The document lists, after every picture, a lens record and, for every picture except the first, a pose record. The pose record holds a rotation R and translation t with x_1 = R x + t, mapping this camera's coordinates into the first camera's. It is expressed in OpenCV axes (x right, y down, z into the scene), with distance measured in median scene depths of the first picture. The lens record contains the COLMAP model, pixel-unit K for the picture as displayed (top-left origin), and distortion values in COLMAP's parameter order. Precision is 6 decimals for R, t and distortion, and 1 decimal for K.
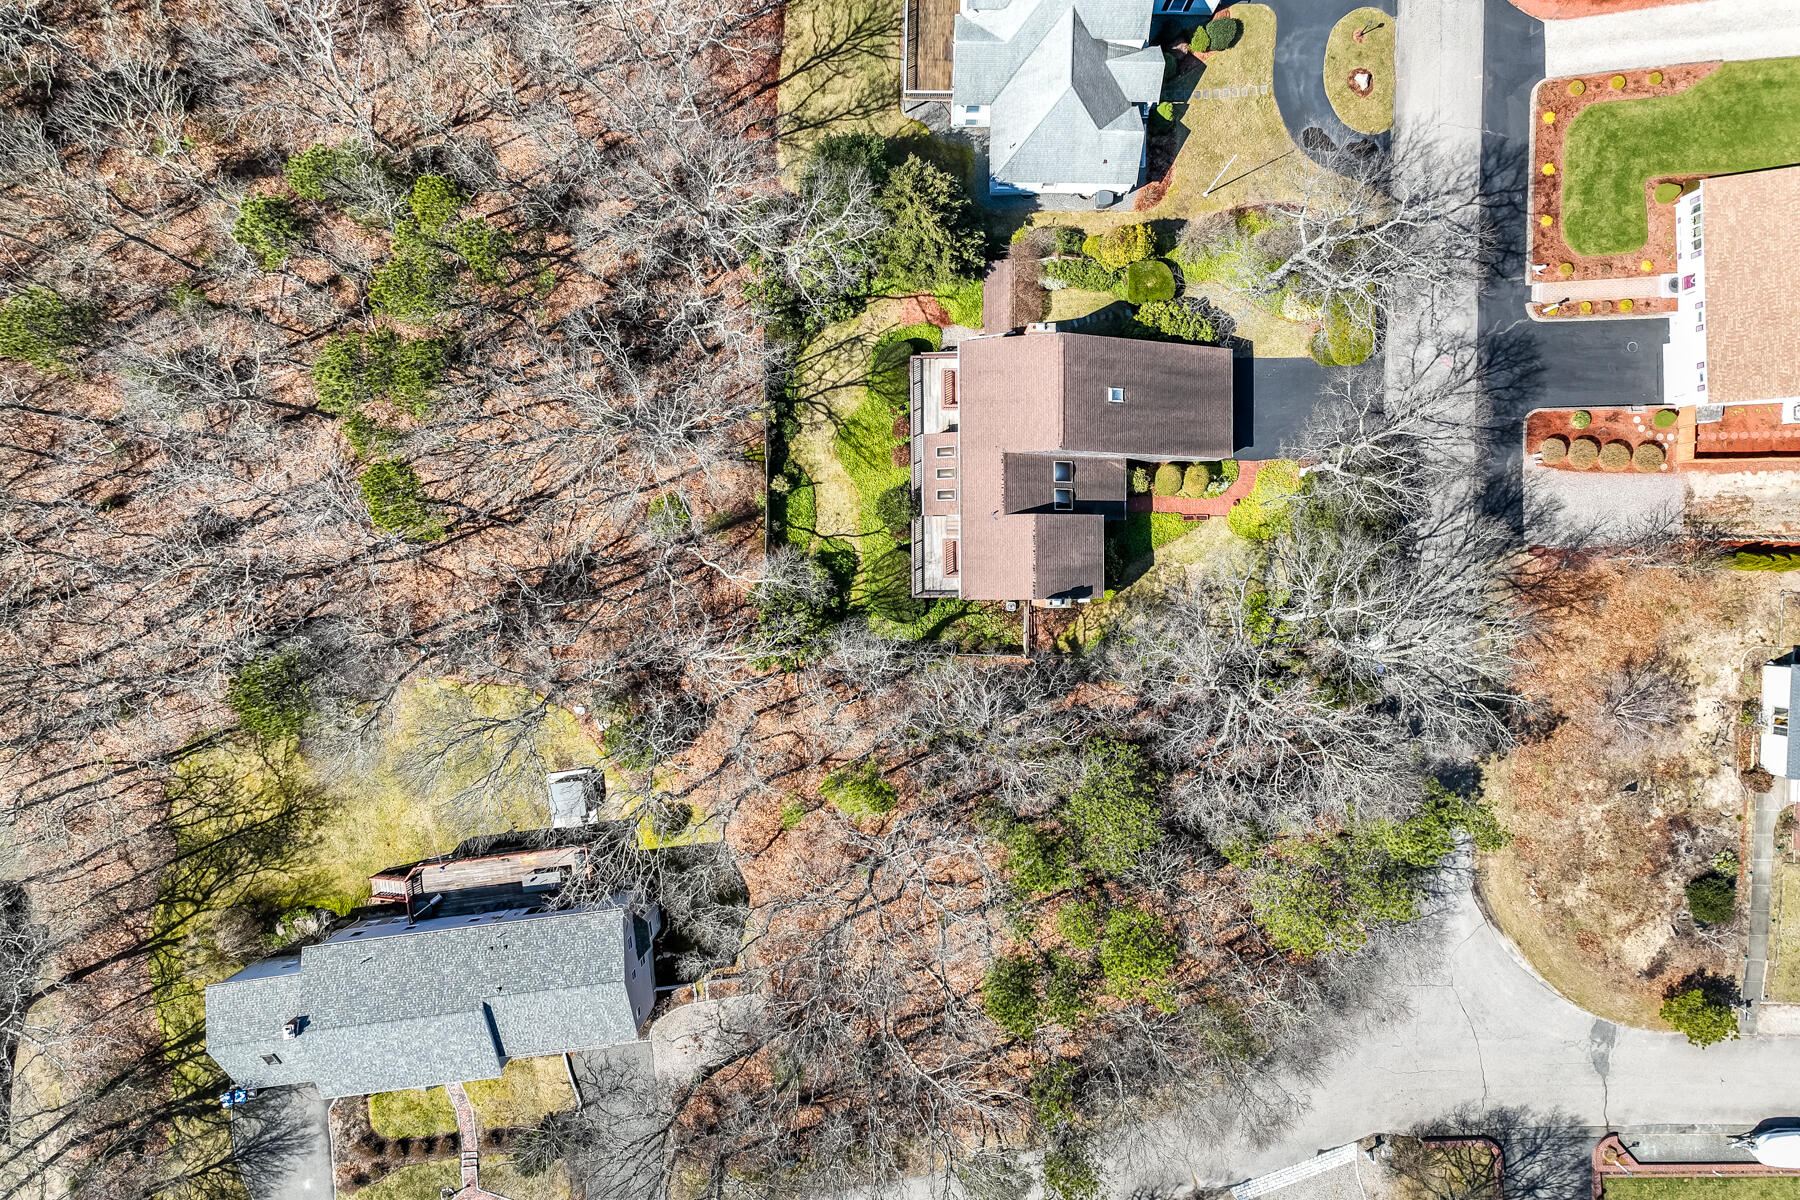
lens RADIAL K [[1276.2, 0, 913.0], [0, 1276.2, 607.7], [0, 0, 1]] dist [-0.008347, 0.025075]
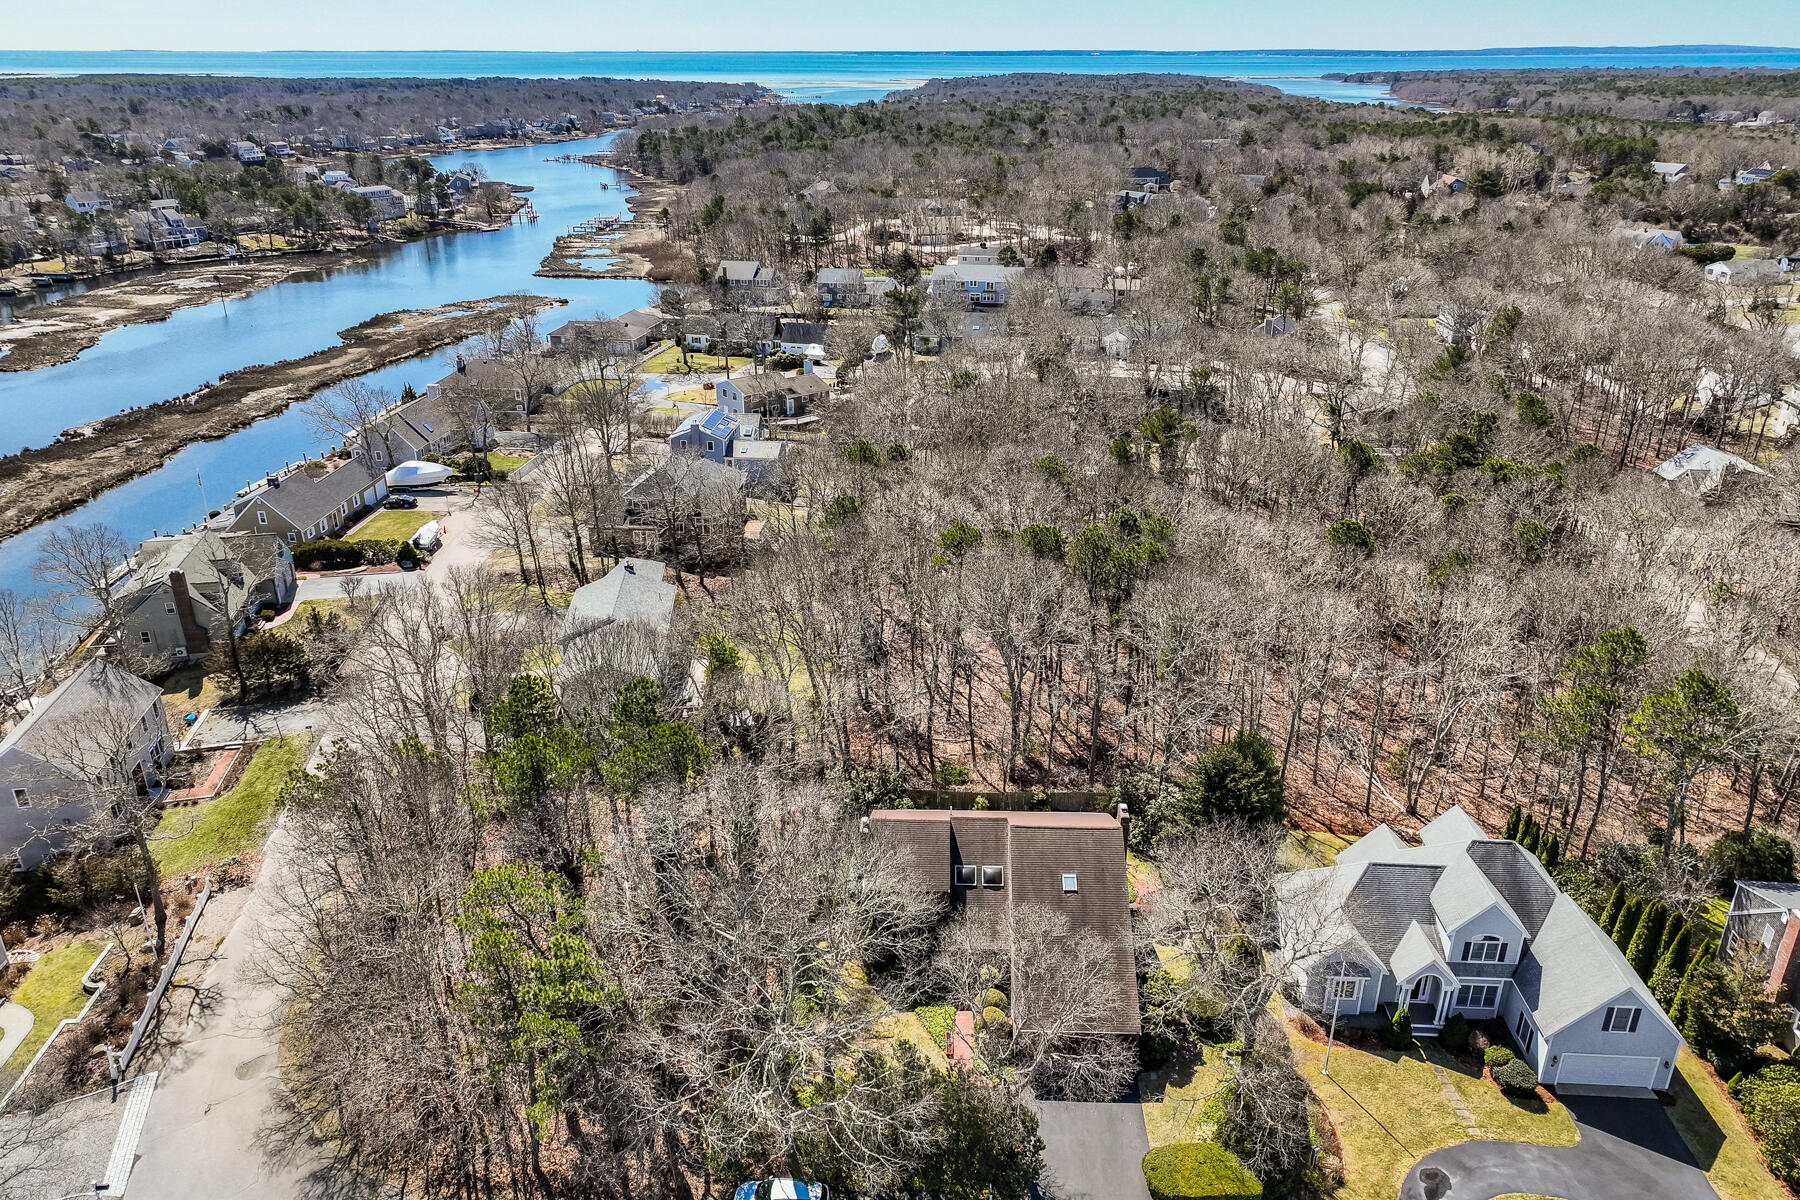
lens RADIAL K [[1276.2, 0, 906.0], [0, 1276.2, 595.1], [0, 0, 1]] dist [-0.008347, 0.025075]
pose [[-0.038476, 0.394329, -0.918163, 0.911961], [-0.999075, -0.032833, 0.027766, -0.055825], [-0.019197, 0.918382, 0.395228, 0.375245]]
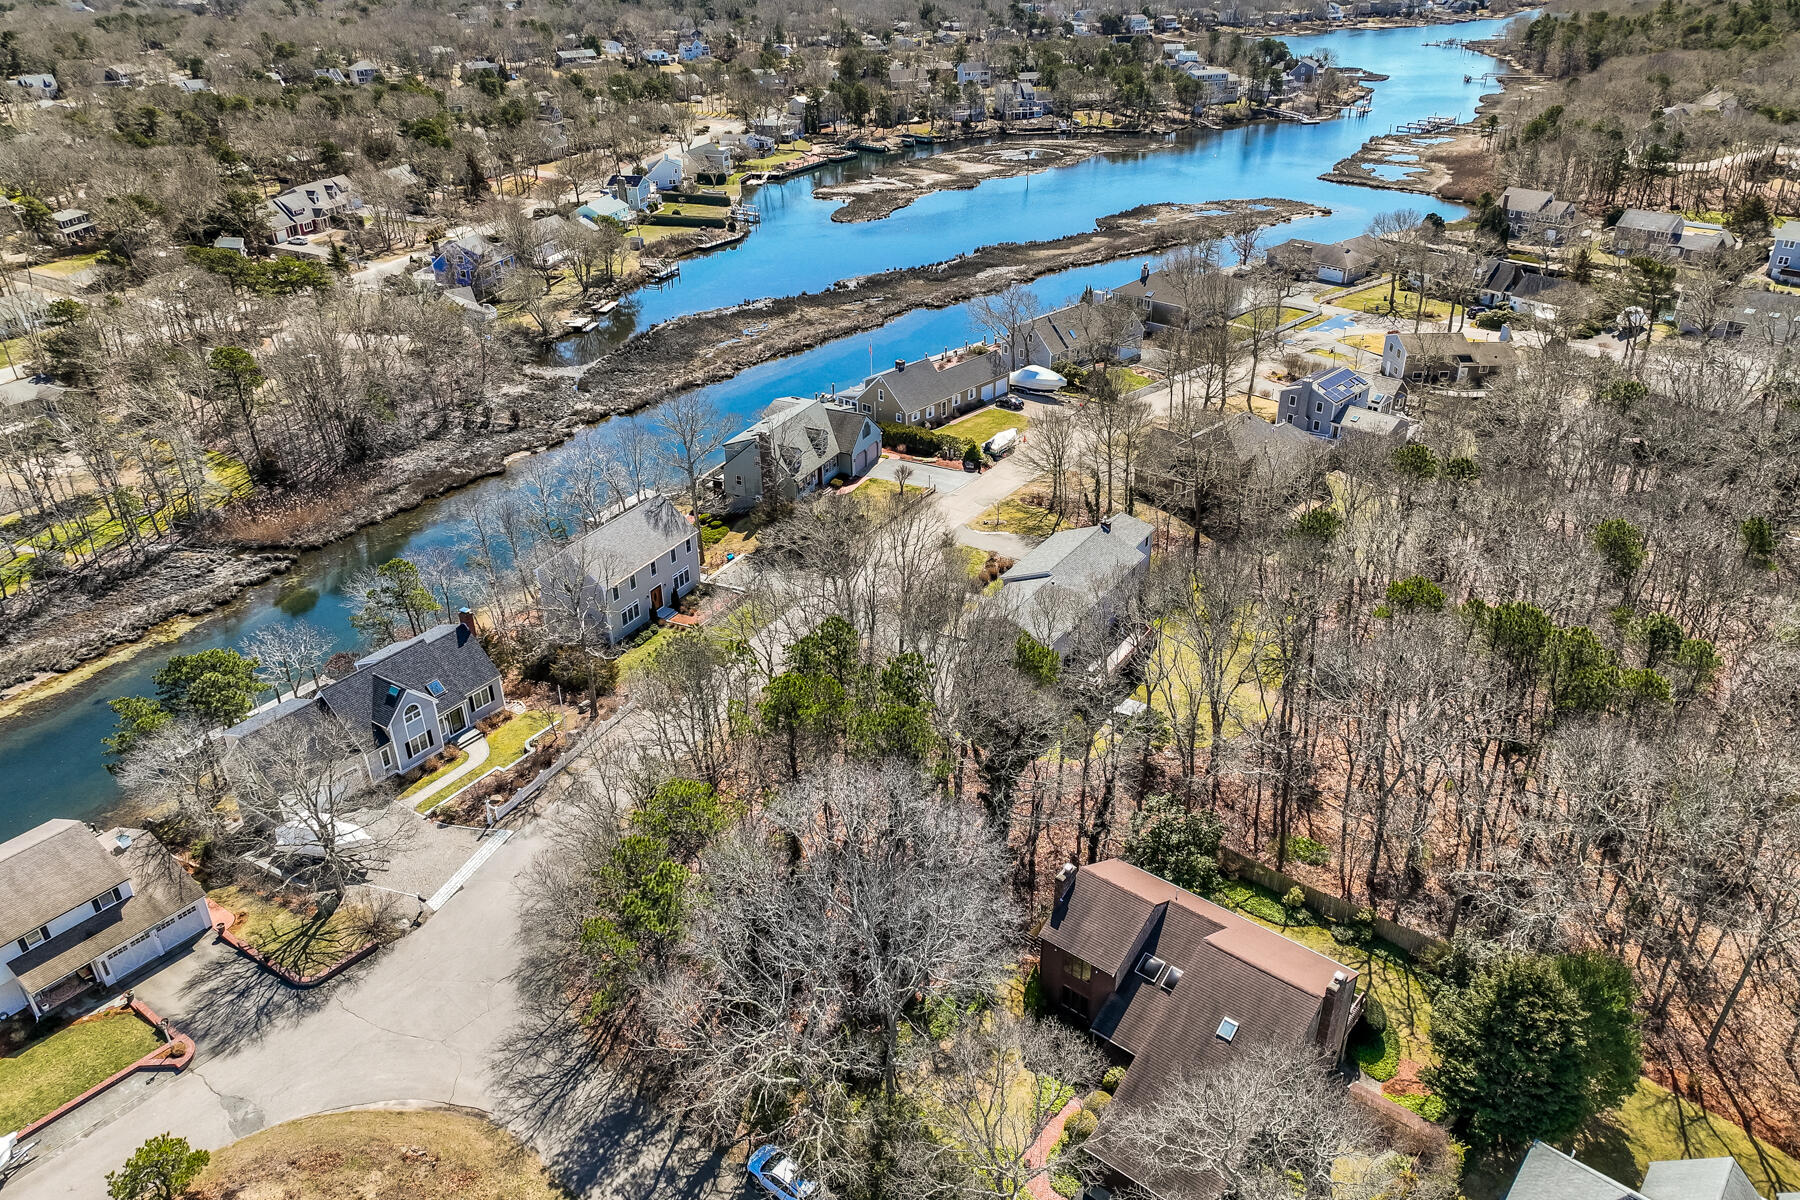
lens RADIAL K [[1276.2, 0, 900.9], [0, 1276.2, 594.7], [0, 0, 1]] dist [-0.008347, 0.025075]
pose [[-0.644185, 0.367445, -0.670828, 0.716760], [-0.764865, -0.312529, 0.563300, -0.364618], [-0.002671, 0.875962, 0.482373, 0.300312]]
